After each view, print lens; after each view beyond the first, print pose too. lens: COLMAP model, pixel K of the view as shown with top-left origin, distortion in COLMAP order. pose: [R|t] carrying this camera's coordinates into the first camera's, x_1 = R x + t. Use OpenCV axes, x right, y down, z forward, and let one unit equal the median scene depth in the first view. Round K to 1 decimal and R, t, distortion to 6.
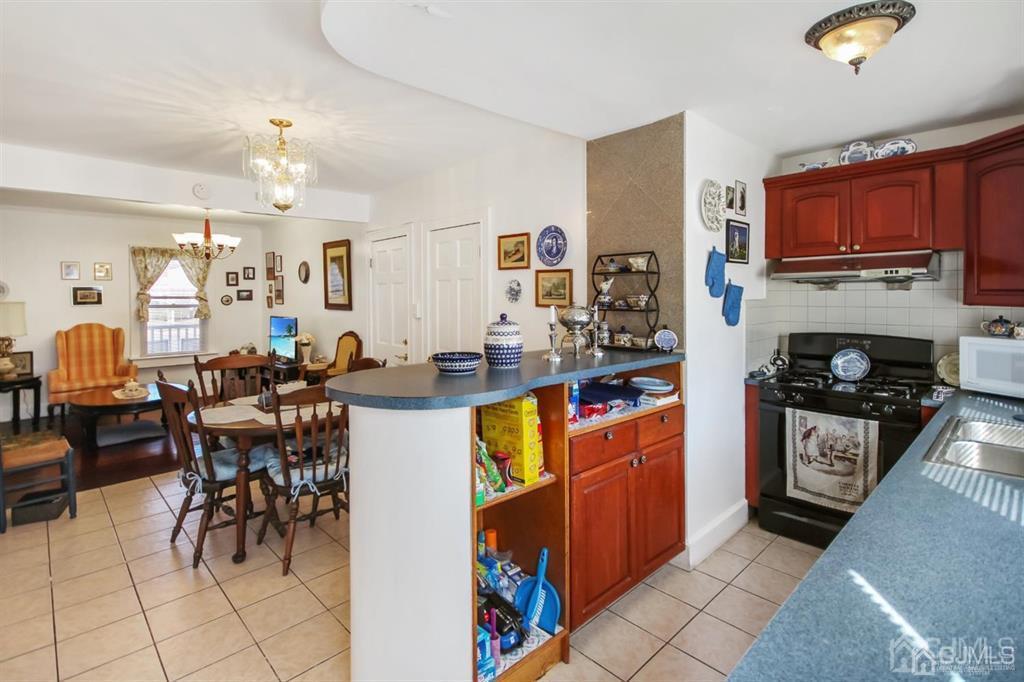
lens RADIAL K [[502.0, 0, 507.2], [0, 502.0, 293.5], [0, 0, 1]] dist [0.020587, -0.001974]
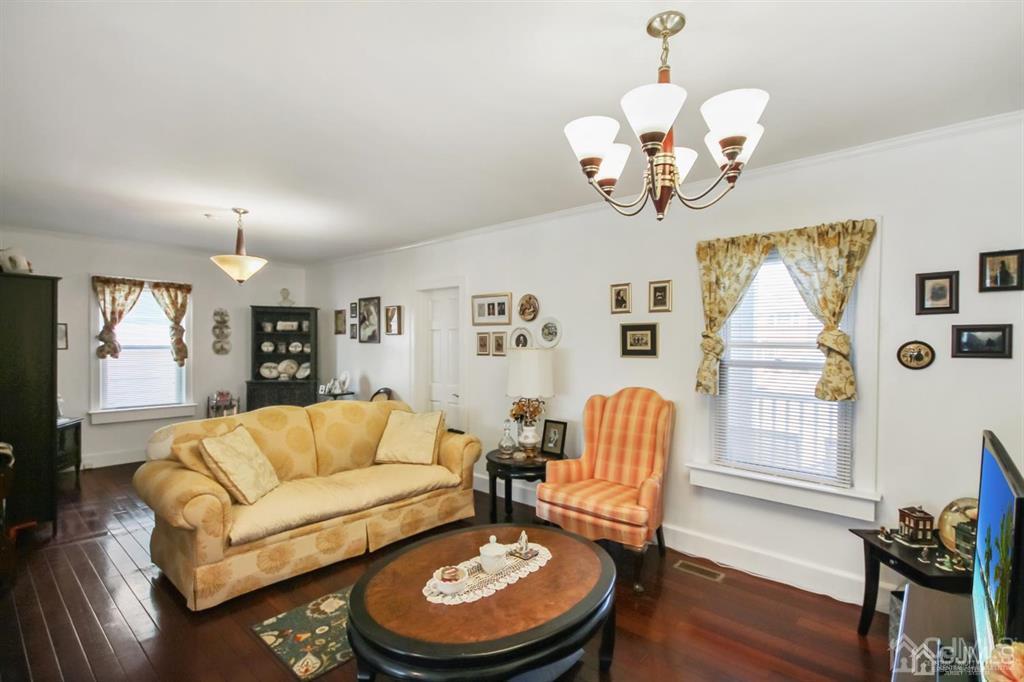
lens RADIAL K [[484.8, 0, 511.1], [0, 484.8, 351.9], [0, 0, 1]] dist [0.004623, 0.000492]
pose [[0.097933, 0.023080, -0.994925, -0.293691], [-0.011203, 0.999693, 0.022088, 0.007746], [0.995130, 0.008983, 0.098161, 0.815480]]
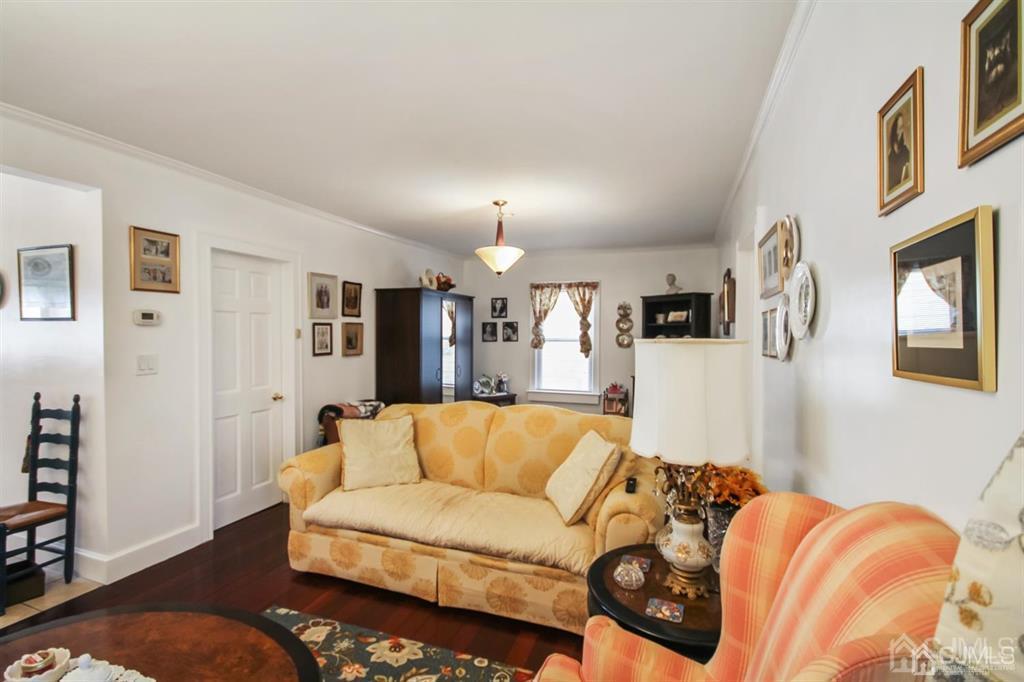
lens RADIAL K [[471.9, 0, 497.4], [0, 471.9, 345.1], [0, 0, 1]] dist [0.023580, 0.000407]
pose [[-0.894222, 0.011673, -0.447472, -0.691537], [0.000516, 0.999686, 0.025048, 0.011758], [0.447624, 0.022168, -0.893947, 1.085317]]
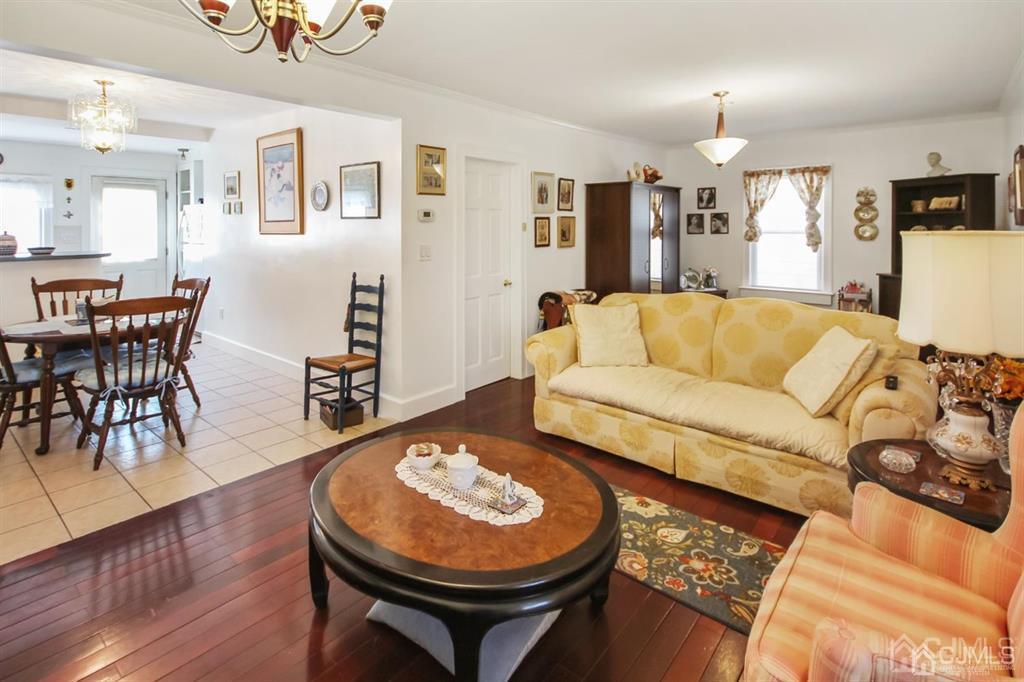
lens RADIAL K [[502.0, 0, 510.5], [0, 502.0, 234.9], [0, 0, 1]] dist [0.020587, -0.001974]
pose [[-0.991639, 0.010391, -0.128624, -0.618350], [0.008172, 0.999809, 0.017764, 0.010144], [0.128784, 0.016564, -0.991534, 1.143242]]
